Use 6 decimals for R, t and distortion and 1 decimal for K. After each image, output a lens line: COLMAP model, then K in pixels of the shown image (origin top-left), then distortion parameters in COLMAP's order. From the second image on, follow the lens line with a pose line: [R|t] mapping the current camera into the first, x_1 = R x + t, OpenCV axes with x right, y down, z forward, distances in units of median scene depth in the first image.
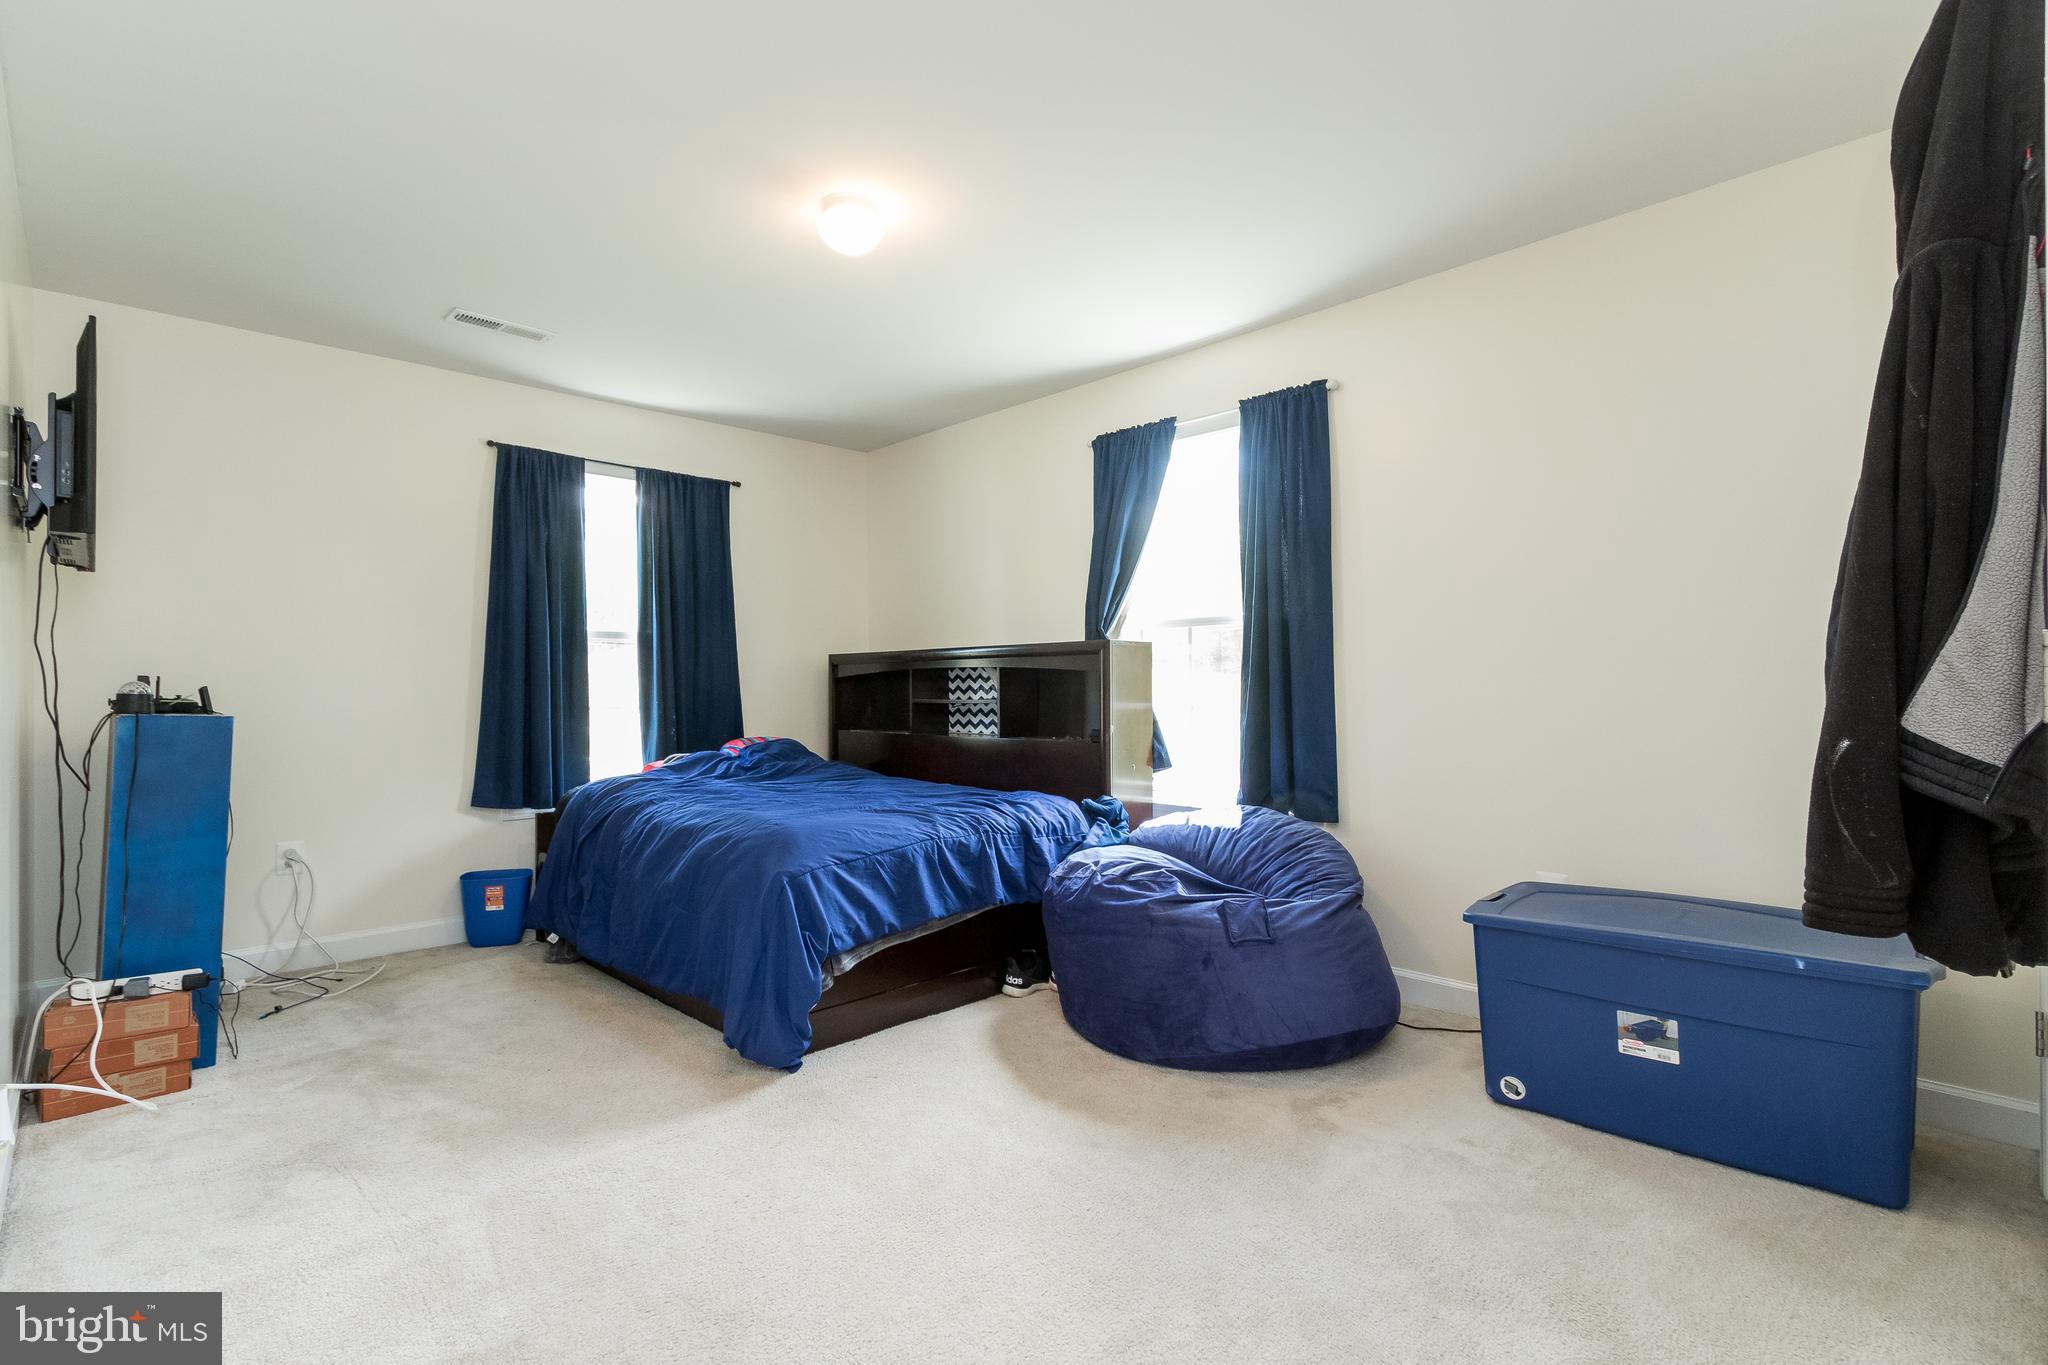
lens RADIAL K [[960.0, 0, 1029.4], [0, 960.0, 673.9], [0, 0, 1]] dist [0.001578, -0.000075]
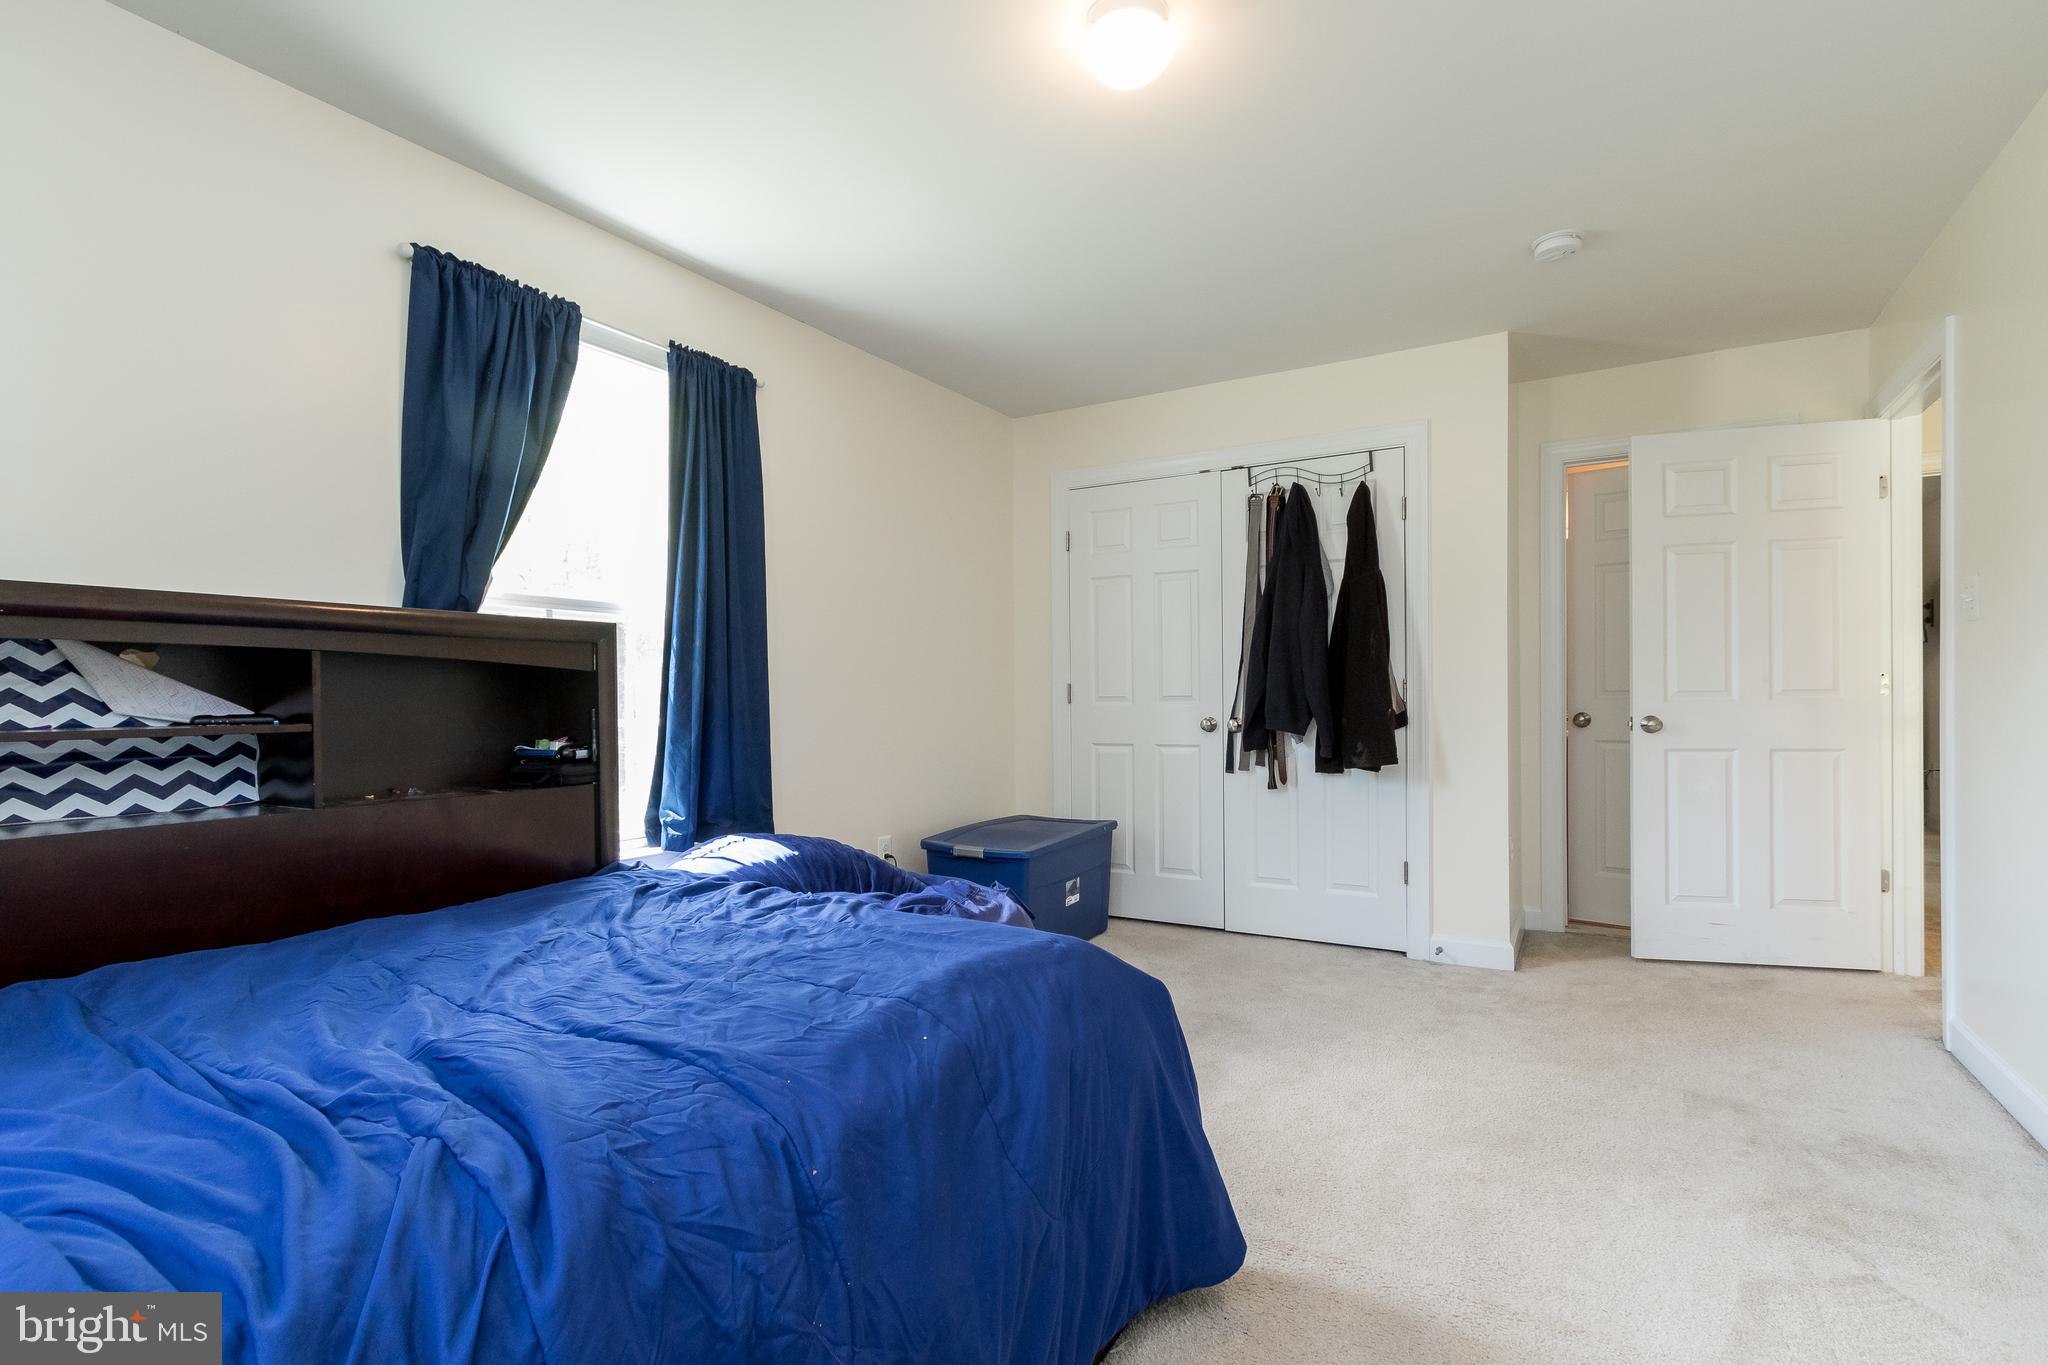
lens RADIAL K [[960.0, 0, 1026.5], [0, 960.0, 696.4], [0, 0, 1]] dist [0.001578, -0.000075]
pose [[-0.244843, 0.010978, 0.969501, -0.621553], [-0.003985, 0.999916, -0.012329, 0.022328], [-0.969555, -0.006882, -0.244778, 0.887117]]
